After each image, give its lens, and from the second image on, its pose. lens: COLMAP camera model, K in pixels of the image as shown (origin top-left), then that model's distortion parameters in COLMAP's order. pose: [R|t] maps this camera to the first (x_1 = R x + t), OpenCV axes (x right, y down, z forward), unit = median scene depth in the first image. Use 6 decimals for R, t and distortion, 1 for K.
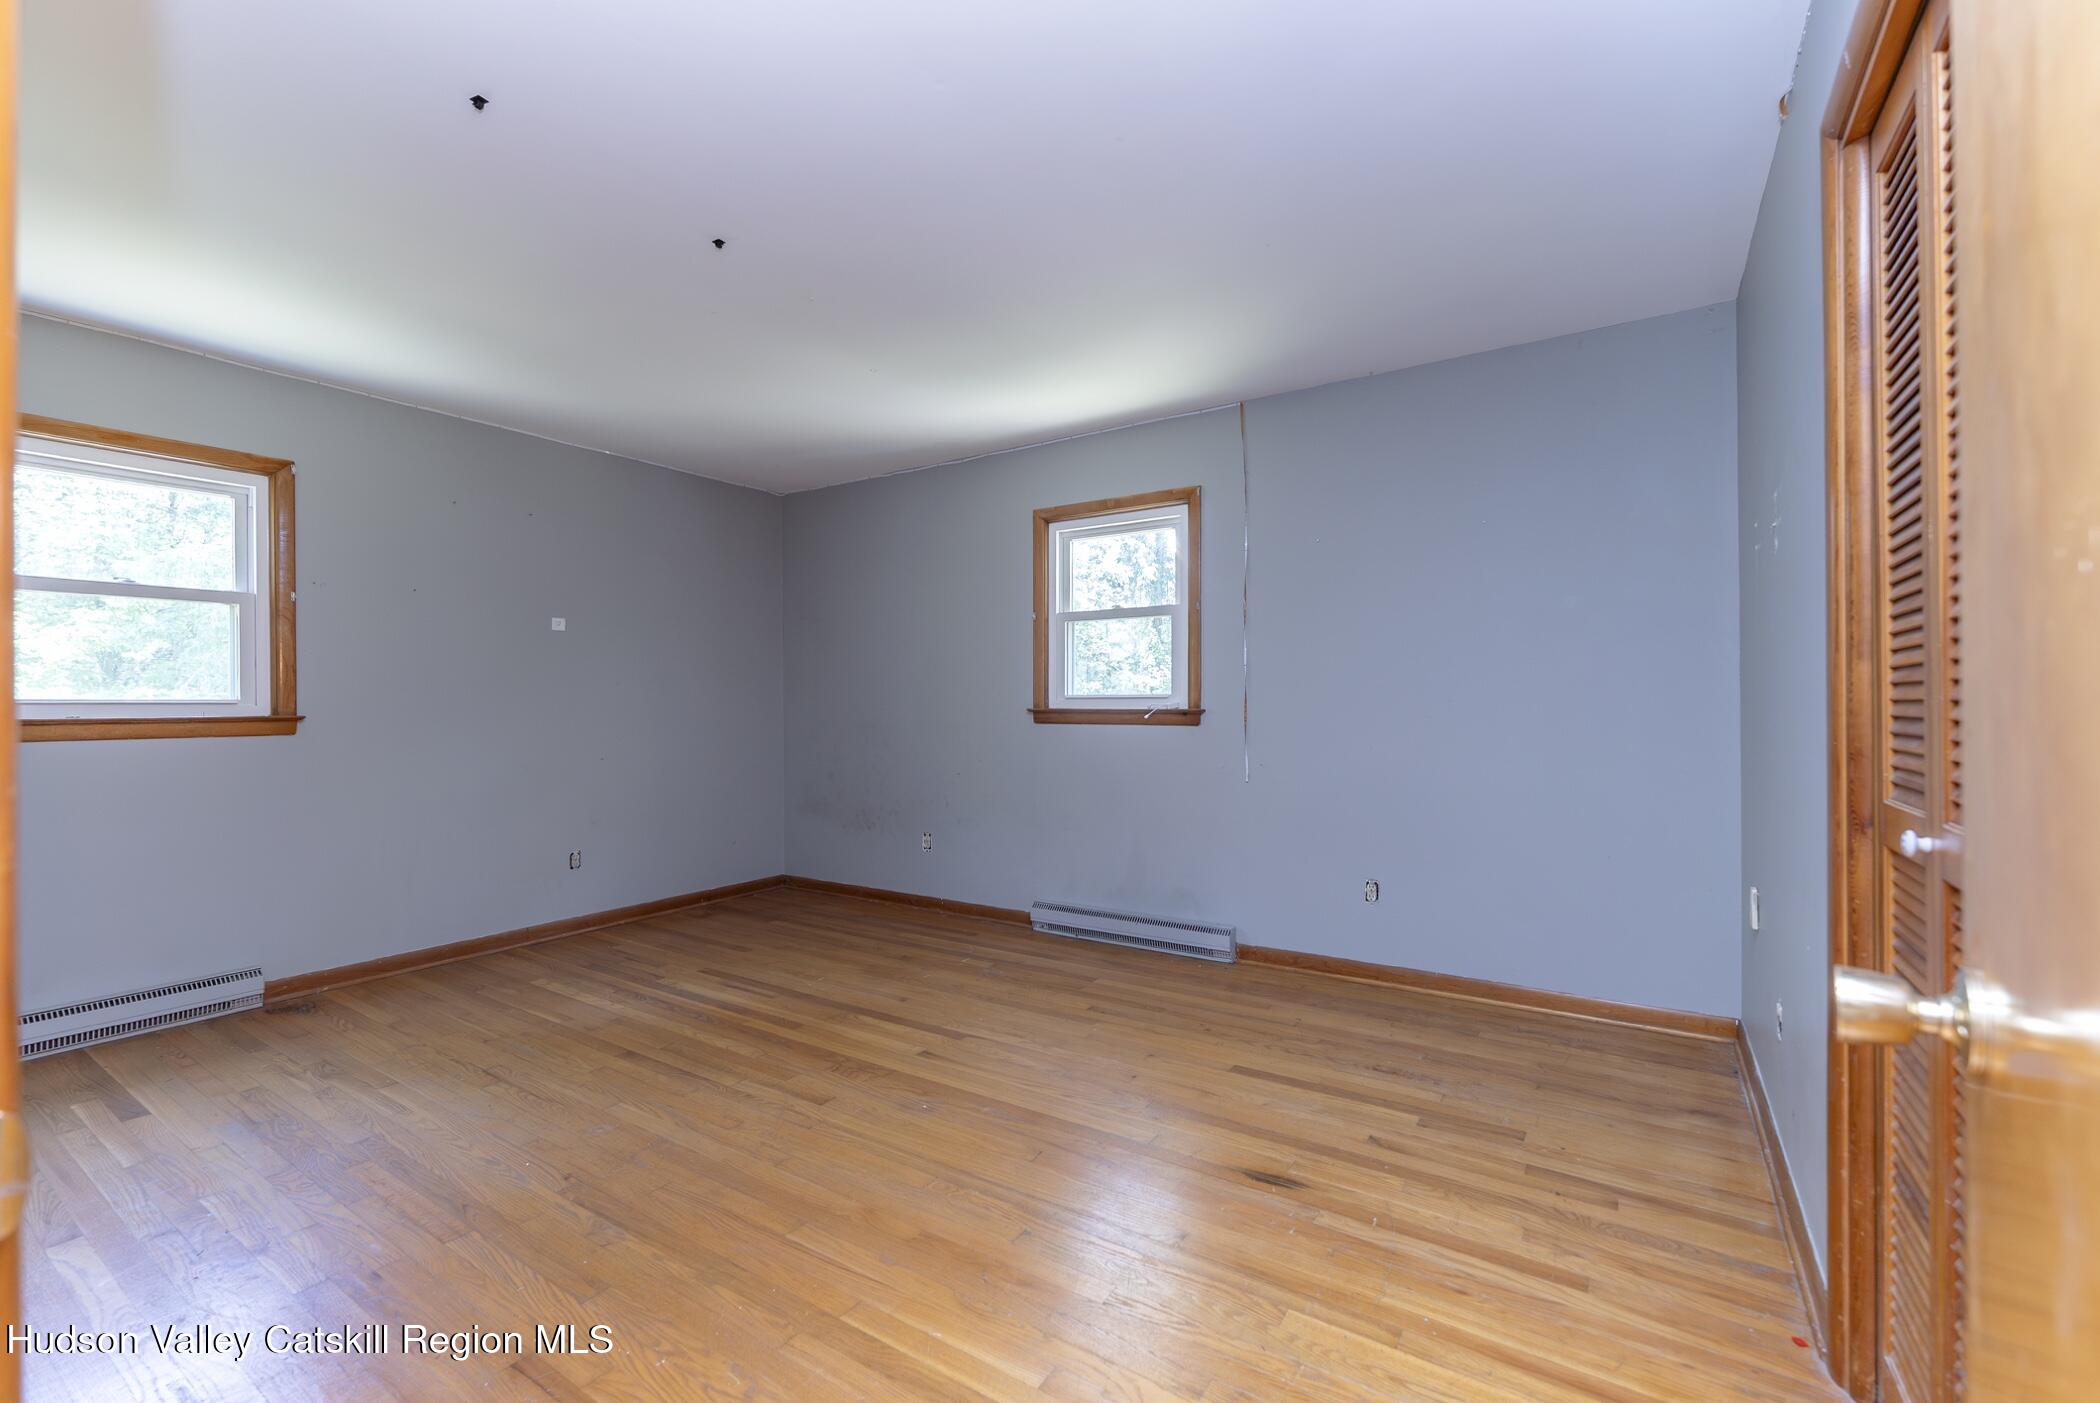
lens RADIAL K [[869.3, 0, 1069.8], [0, 869.3, 700.4], [0, 0, 1]] dist [0.000095, -0.000084]
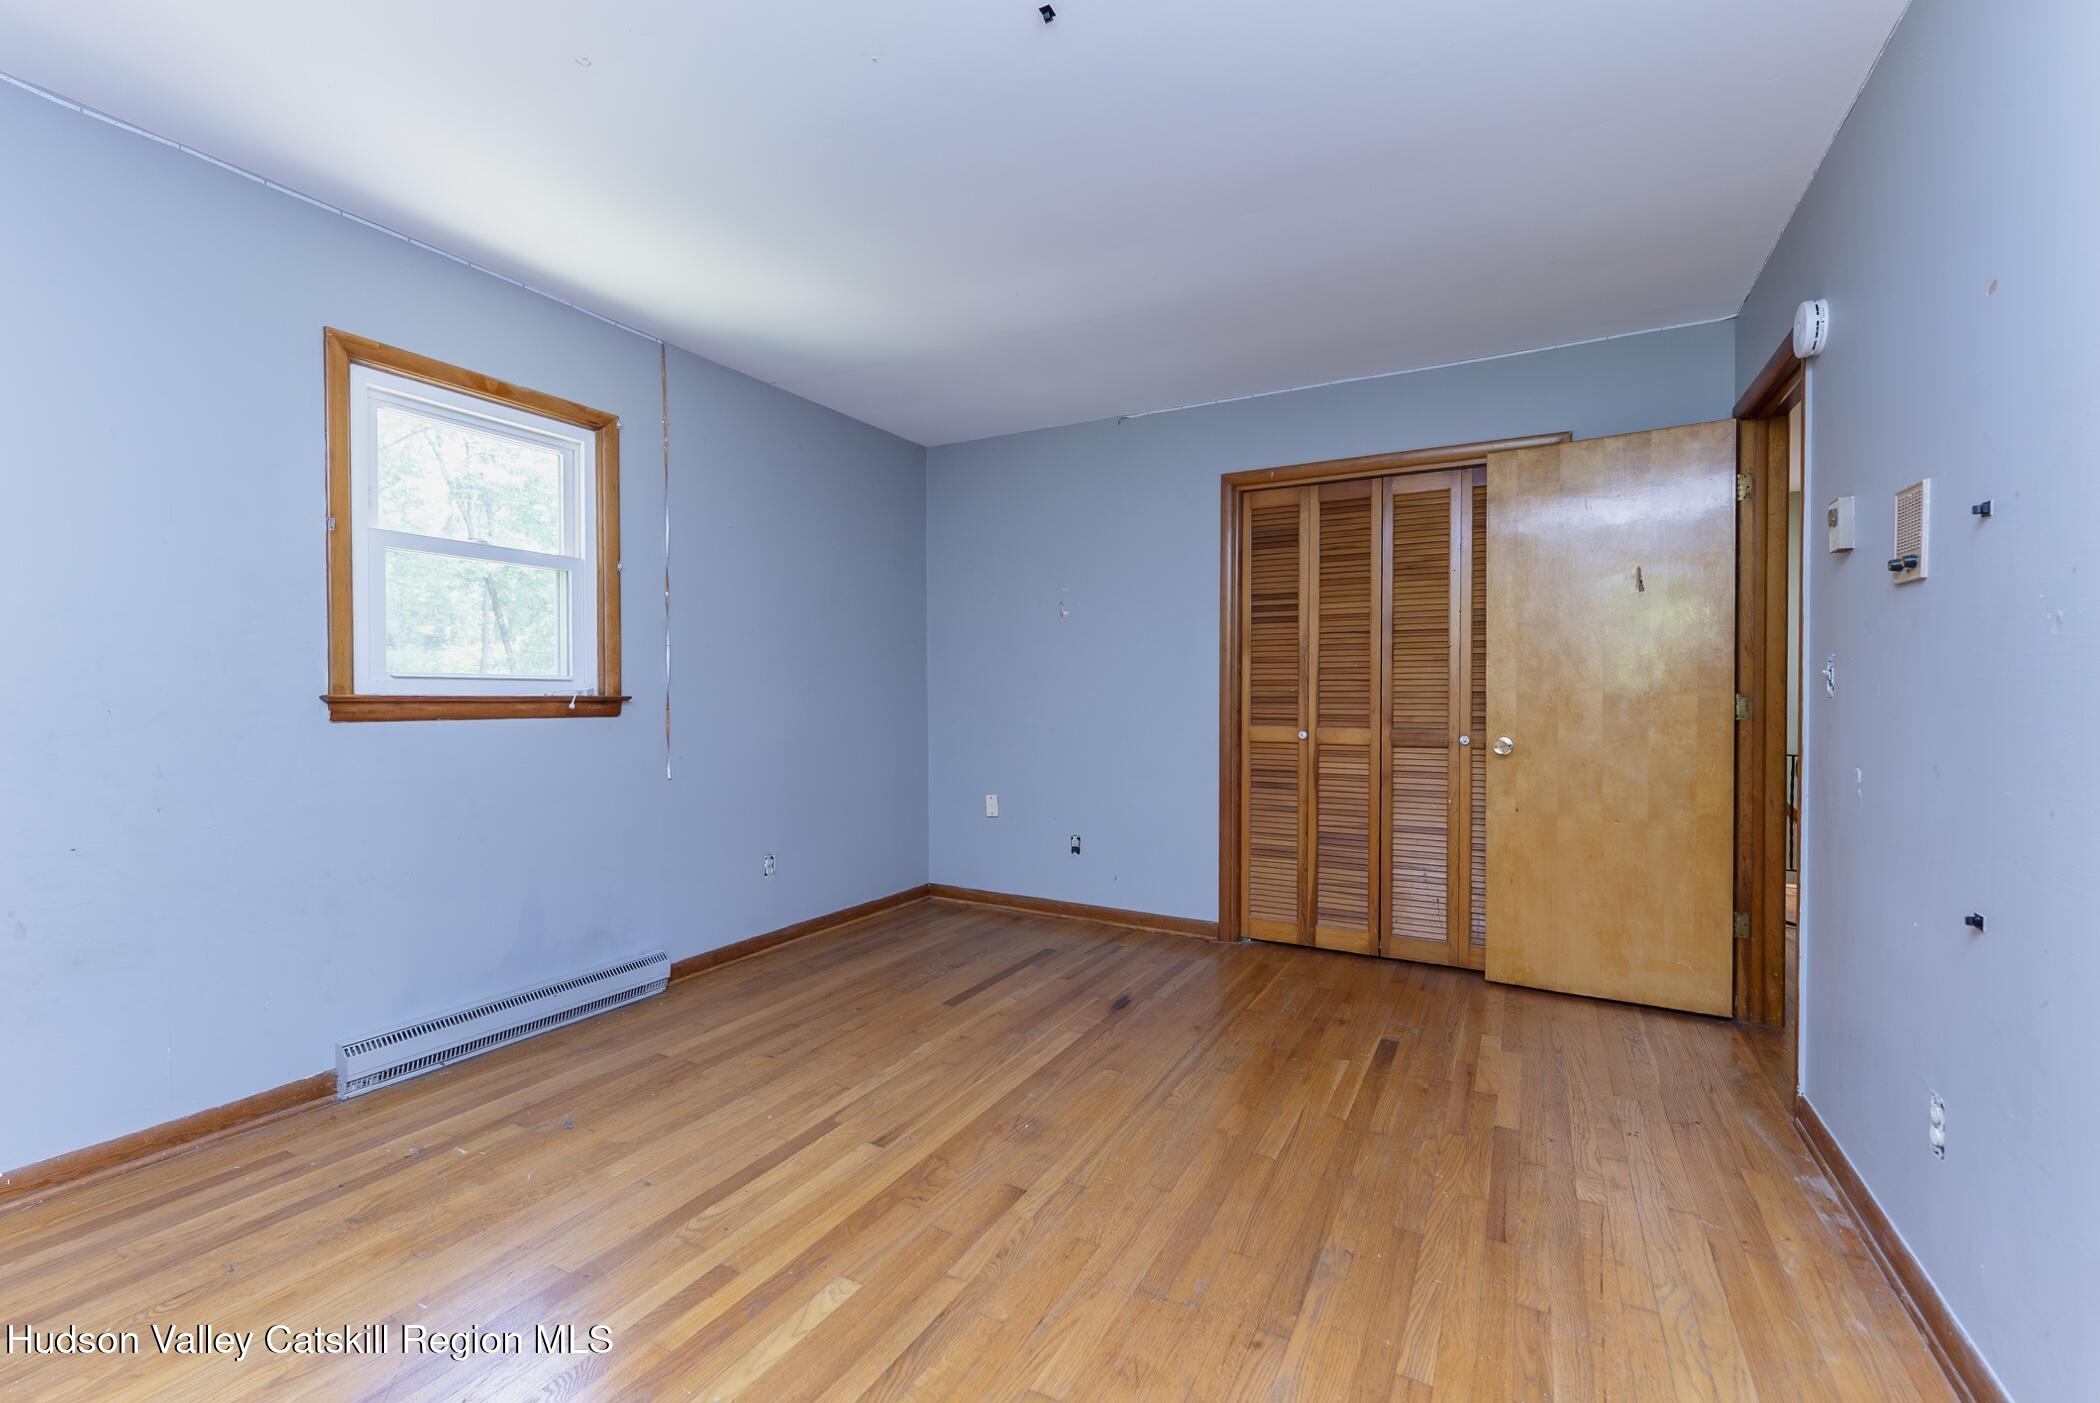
lens RADIAL K [[869.3, 0, 1069.8], [0, 869.3, 700.4], [0, 0, 1]] dist [0.000095, -0.000084]
pose [[-0.071971, -0.003214, 0.997402, -0.708371], [-0.006485, 0.999975, 0.002755, 0.009546], [-0.997386, -0.006269, -0.071990, 0.668876]]
